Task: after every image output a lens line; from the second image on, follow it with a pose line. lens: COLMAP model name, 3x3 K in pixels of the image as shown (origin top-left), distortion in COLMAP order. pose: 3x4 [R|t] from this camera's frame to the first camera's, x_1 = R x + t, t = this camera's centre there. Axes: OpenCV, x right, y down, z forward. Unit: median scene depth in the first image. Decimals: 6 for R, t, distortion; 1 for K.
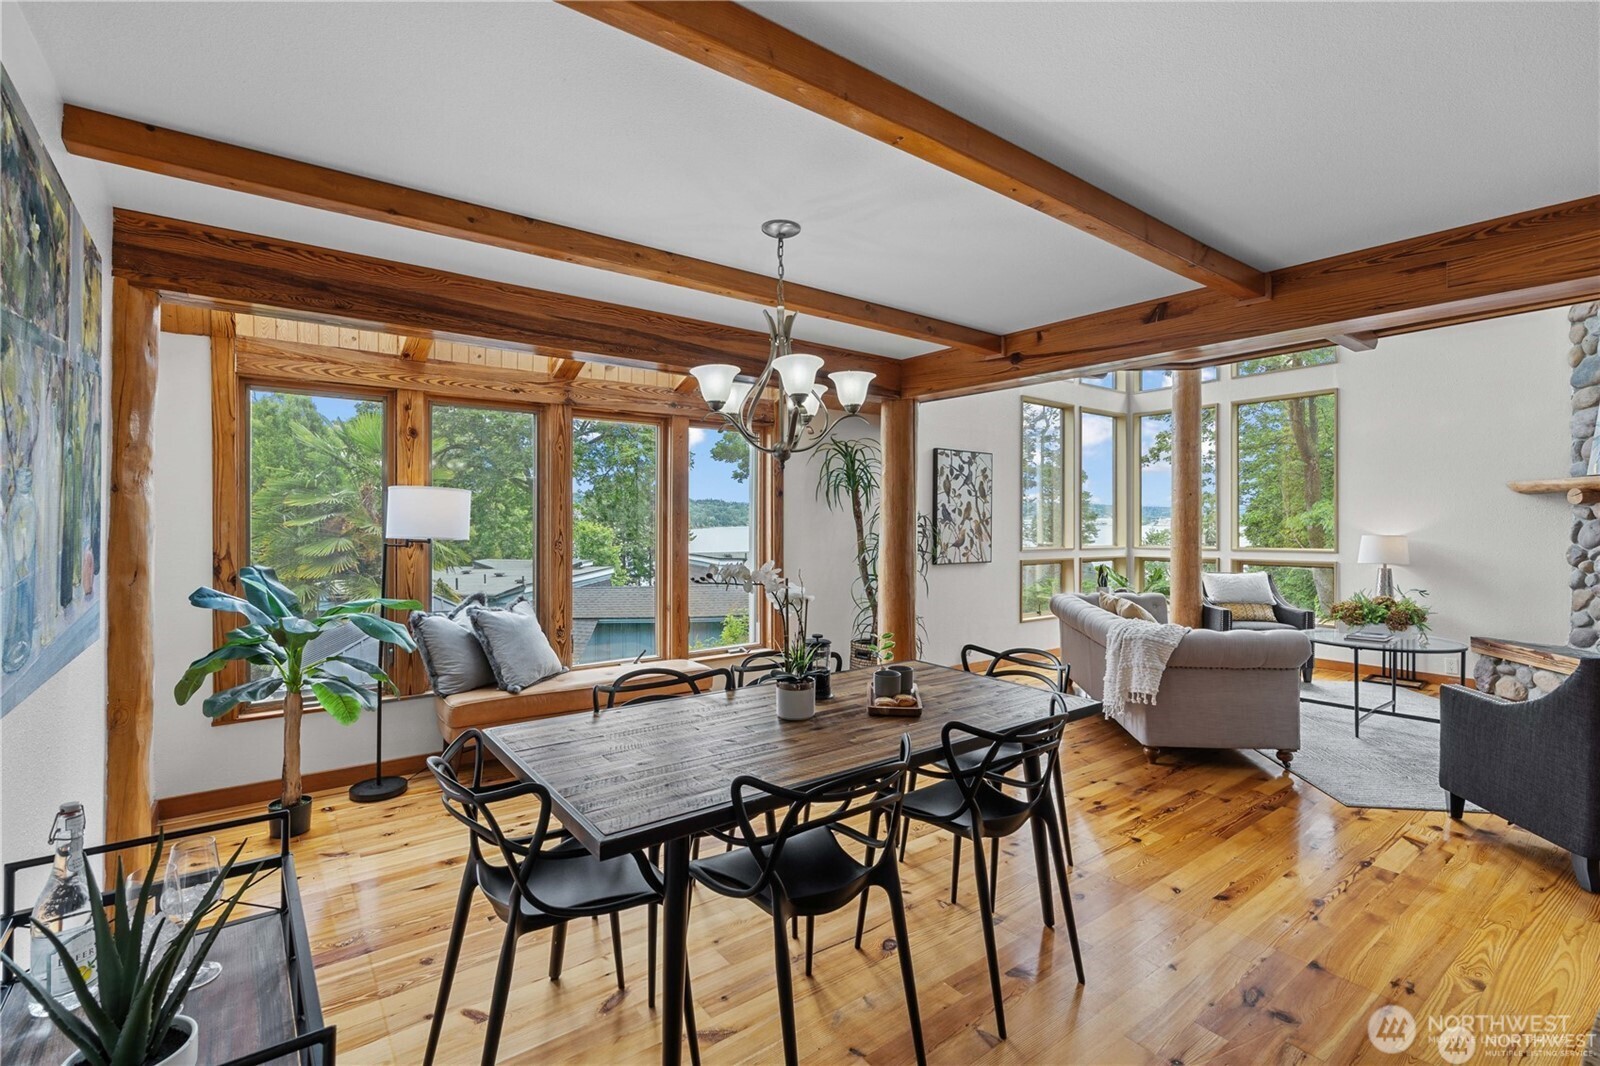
lens RADIAL K [[726.6, 0, 795.1], [0, 726.6, 532.6], [0, 0, 1]] dist [0.002271, 0.000460]
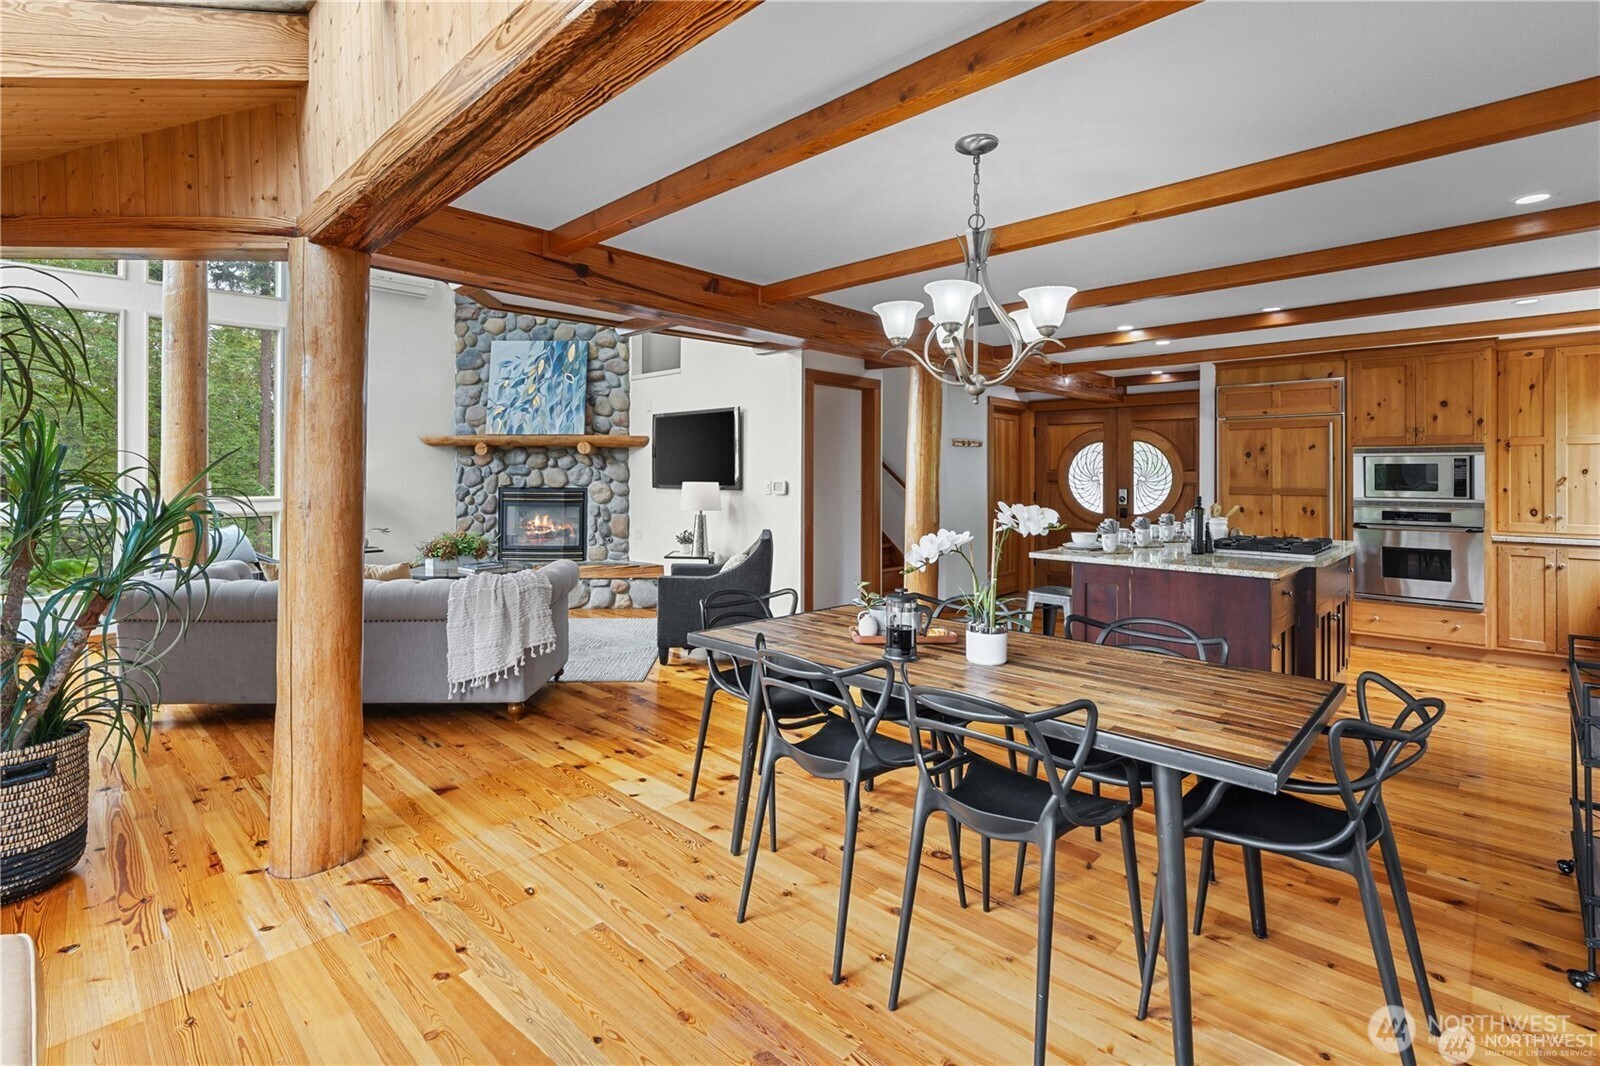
lens RADIAL K [[743.2, 0, 795.6], [0, 743.2, 487.9], [0, 0, 1]] dist [-0.000054, 0.000612]
pose [[-0.153844, -0.021608, 0.987859, -0.398823], [0.015819, 0.999579, 0.024328, -0.001409], [-0.987968, 0.019370, -0.153438, 0.609994]]
